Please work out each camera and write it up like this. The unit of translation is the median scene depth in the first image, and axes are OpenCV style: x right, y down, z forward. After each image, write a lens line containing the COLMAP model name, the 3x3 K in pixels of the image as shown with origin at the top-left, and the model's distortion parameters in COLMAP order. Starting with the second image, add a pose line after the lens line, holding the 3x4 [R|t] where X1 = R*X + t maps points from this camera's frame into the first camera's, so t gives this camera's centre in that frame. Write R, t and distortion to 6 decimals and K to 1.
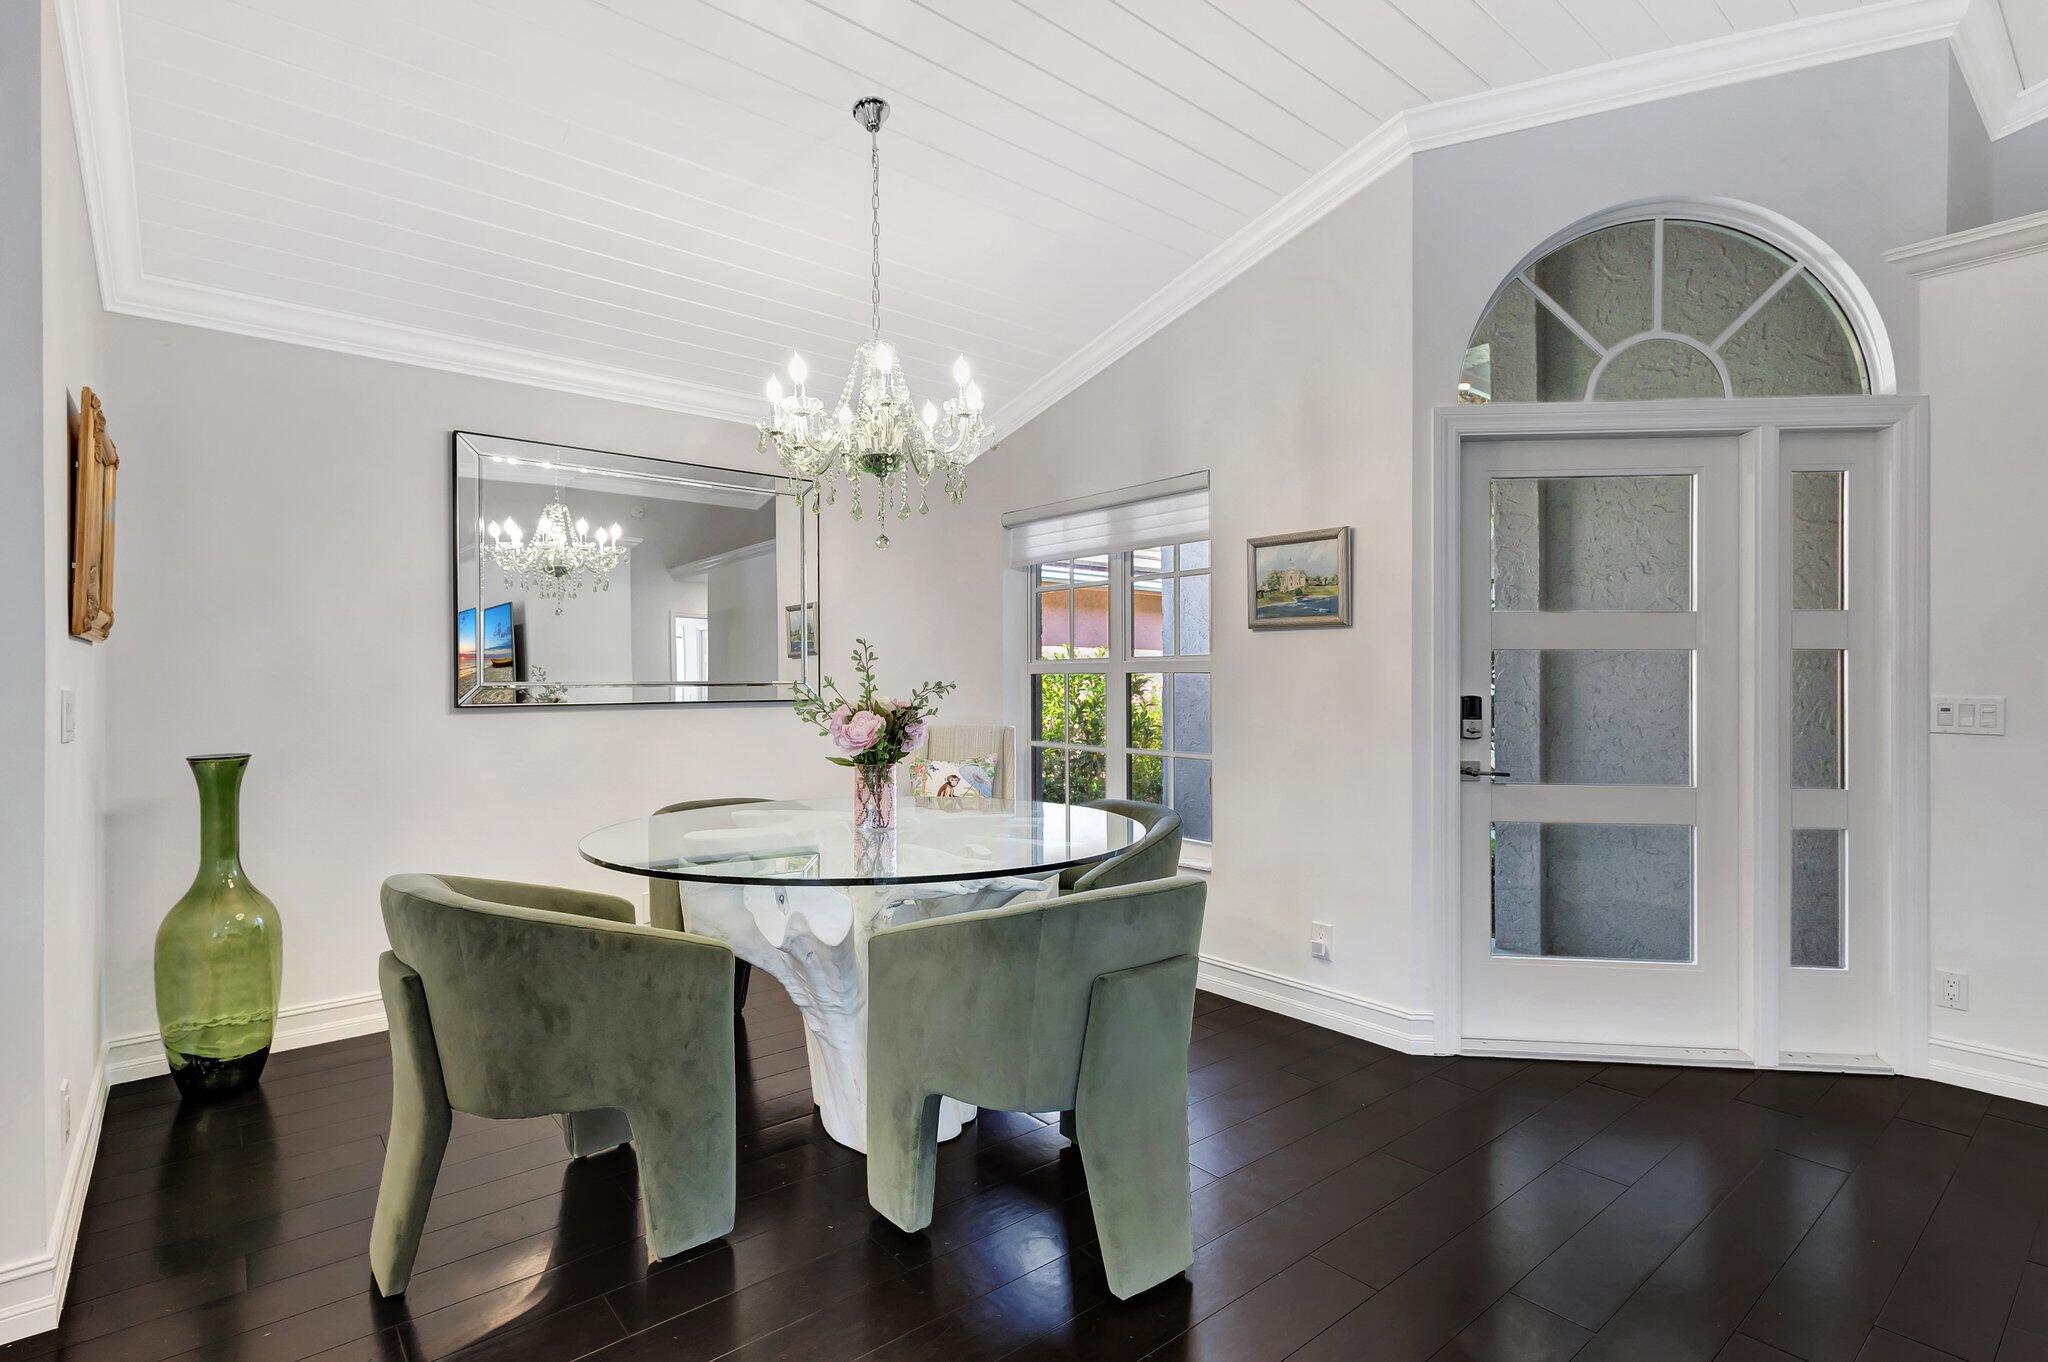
lens RADIAL K [[961.1, 0, 1012.4], [0, 961.1, 682.8], [0, 0, 1]] dist [0.009358, -0.001144]
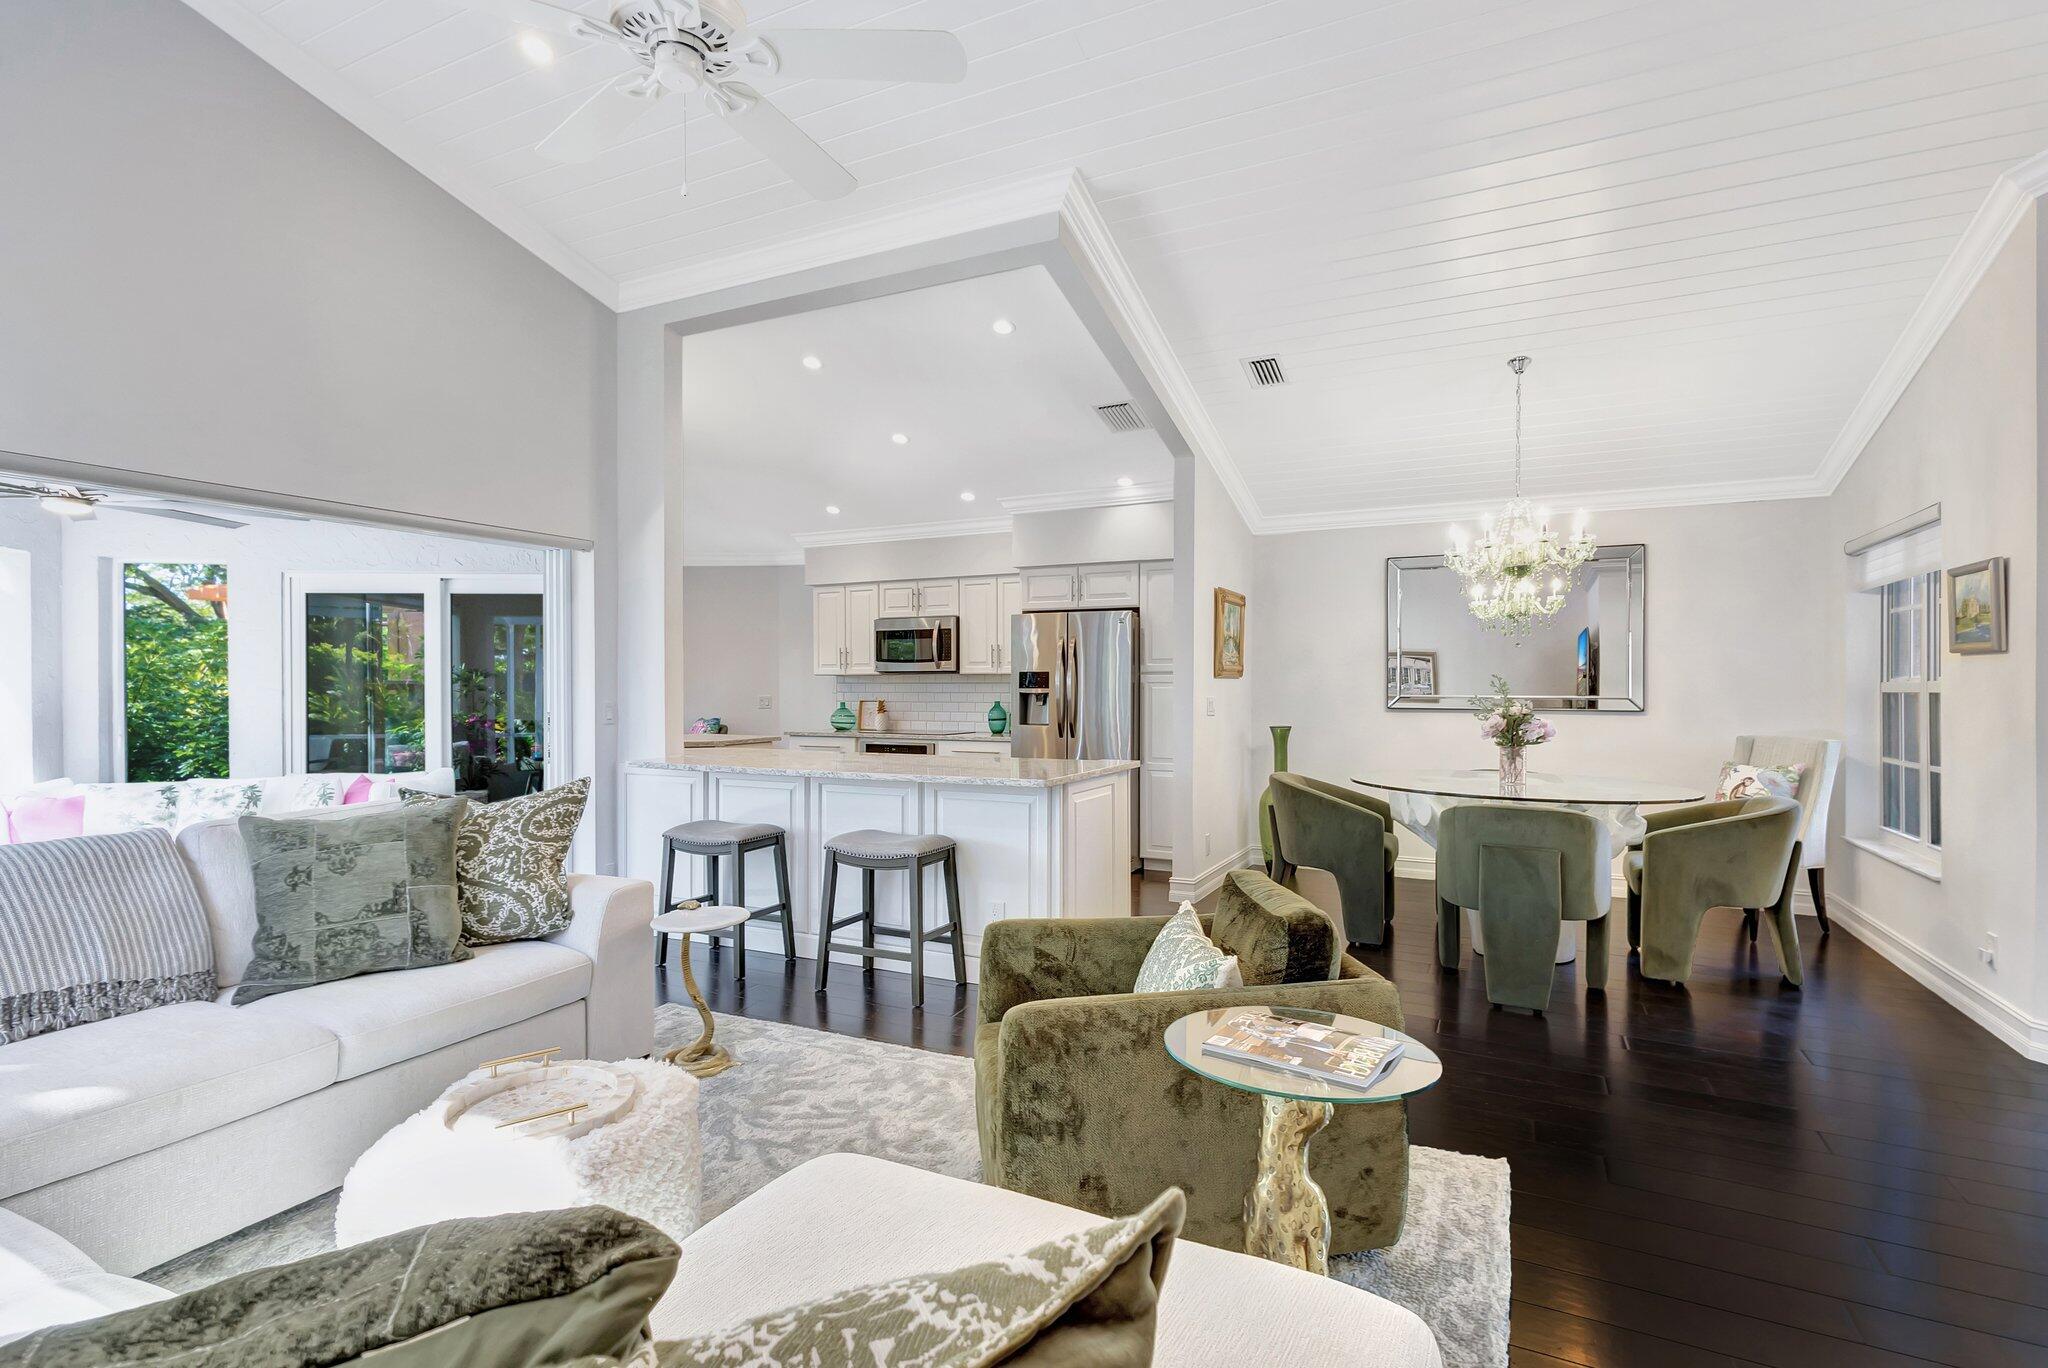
lens RADIAL K [[981.4, 0, 1024.0], [0, 981.4, 684.0], [0, 0, 1]] dist [-0.001075, -0.000111]
pose [[0.402534, 0.003210, -0.915399, 0.897753], [-0.008044, 0.999968, -0.000030, -0.015318], [0.915370, 0.007375, 0.402547, -0.403939]]
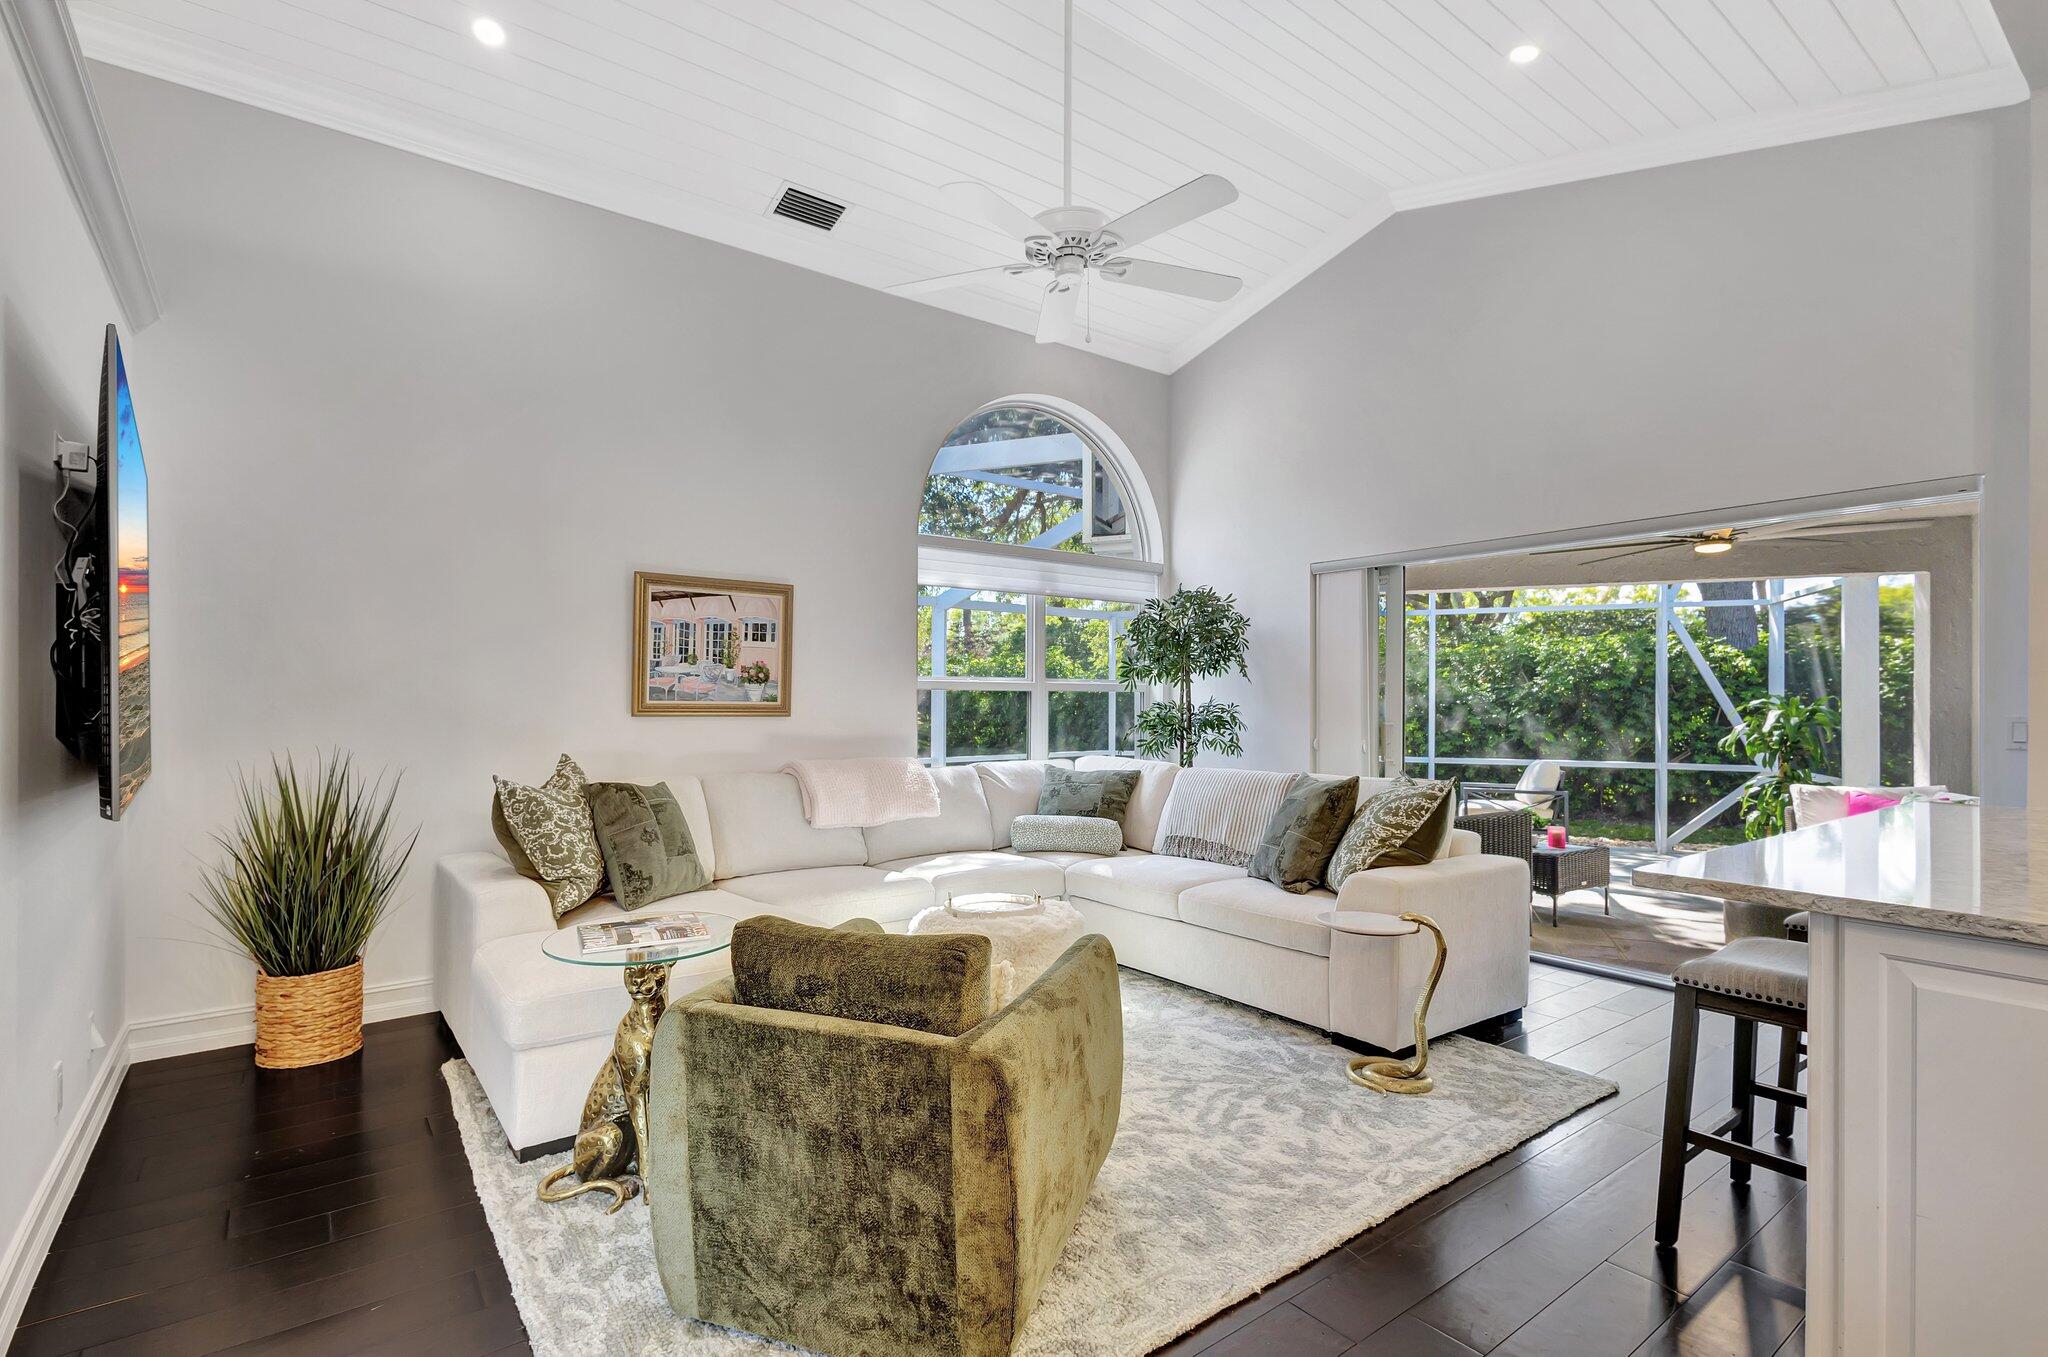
lens RADIAL K [[948.8, 0, 1002.9], [0, 948.8, 691.3], [0, 0, 1]] dist [0.011463, 0.000044]
pose [[-0.998595, -0.003397, 0.052880, 0.204047], [-0.003435, 0.999994, -0.000632, 0.001097], [-0.052877, -0.000813, -0.998601, 0.592578]]
